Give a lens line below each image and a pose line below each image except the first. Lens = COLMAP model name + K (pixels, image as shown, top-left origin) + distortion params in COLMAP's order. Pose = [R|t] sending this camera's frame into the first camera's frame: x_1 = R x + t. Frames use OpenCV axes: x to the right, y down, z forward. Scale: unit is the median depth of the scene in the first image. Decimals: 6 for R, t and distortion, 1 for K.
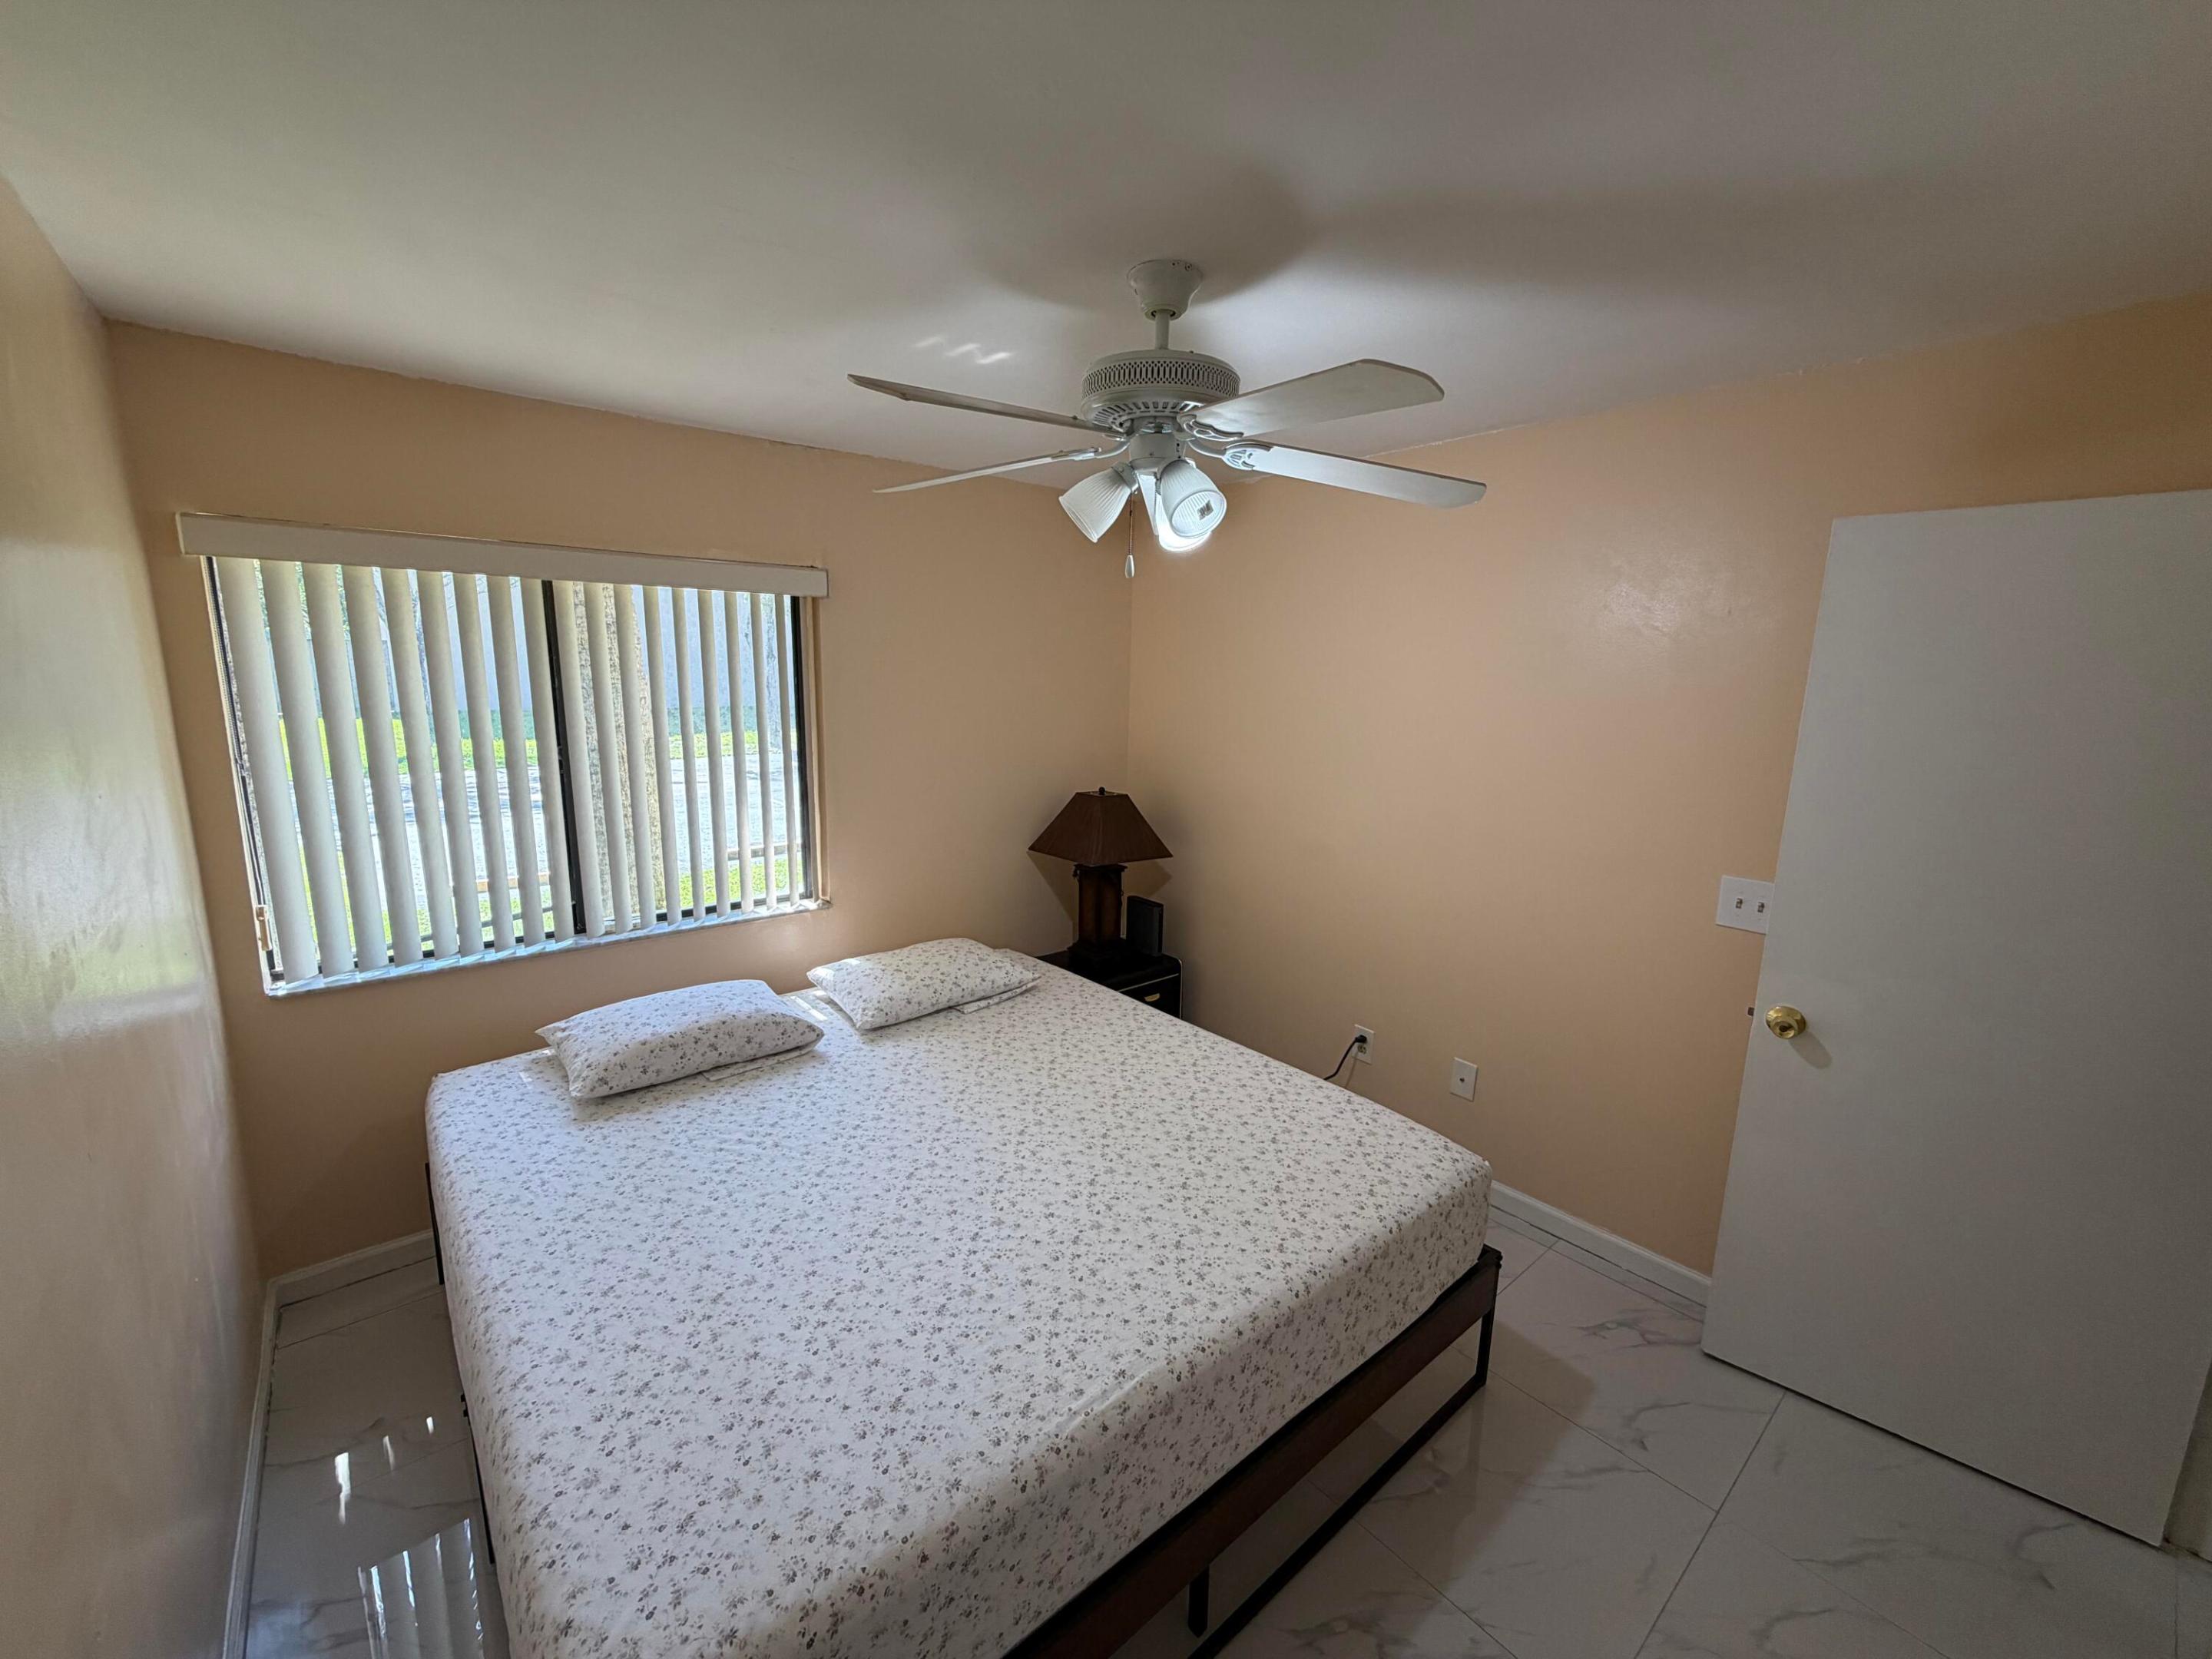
lens RADIAL K [[884.2, 0, 1094.5], [0, 884.2, 828.5], [0, 0, 1]] dist [0.001384, -0.000180]
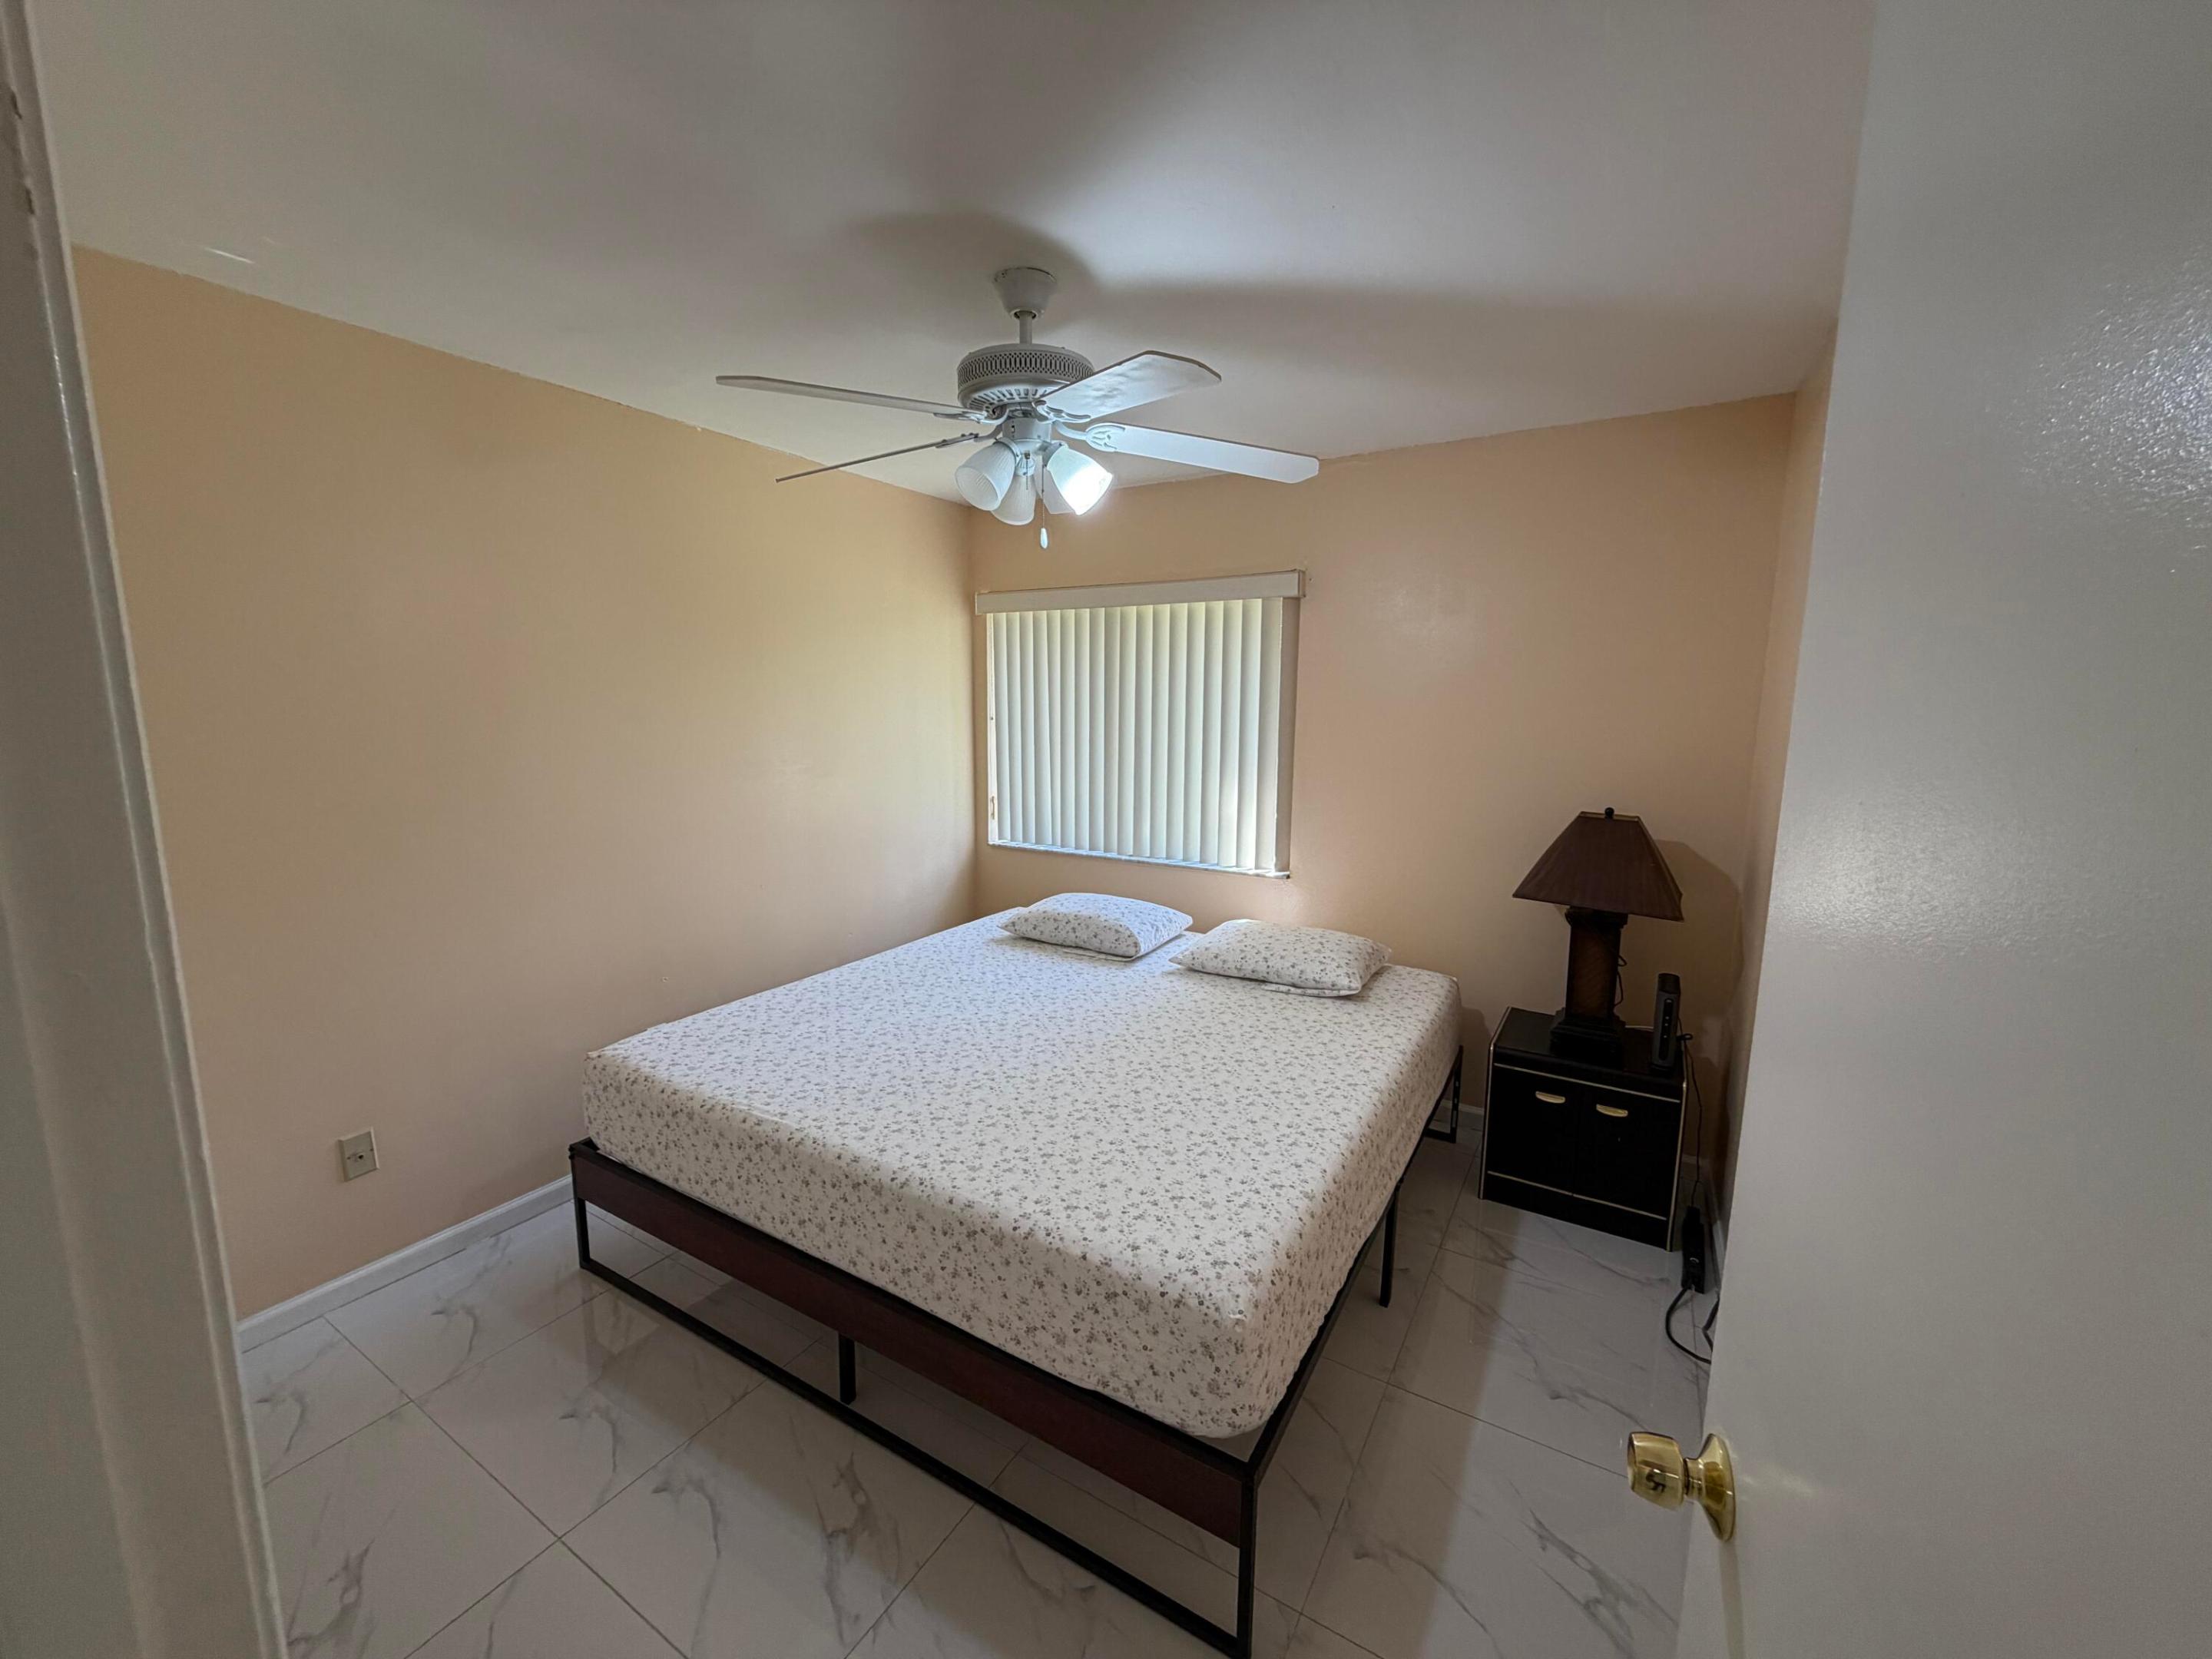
lens RADIAL K [[884.2, 0, 1093.3], [0, 884.2, 832.2], [0, 0, 1]] dist [0.001384, -0.000180]
pose [[0.321911, 0.129243, -0.937907, 0.833979], [-0.168655, 0.982622, 0.077519, -0.016632], [0.931627, 0.133229, 0.338115, 0.519239]]
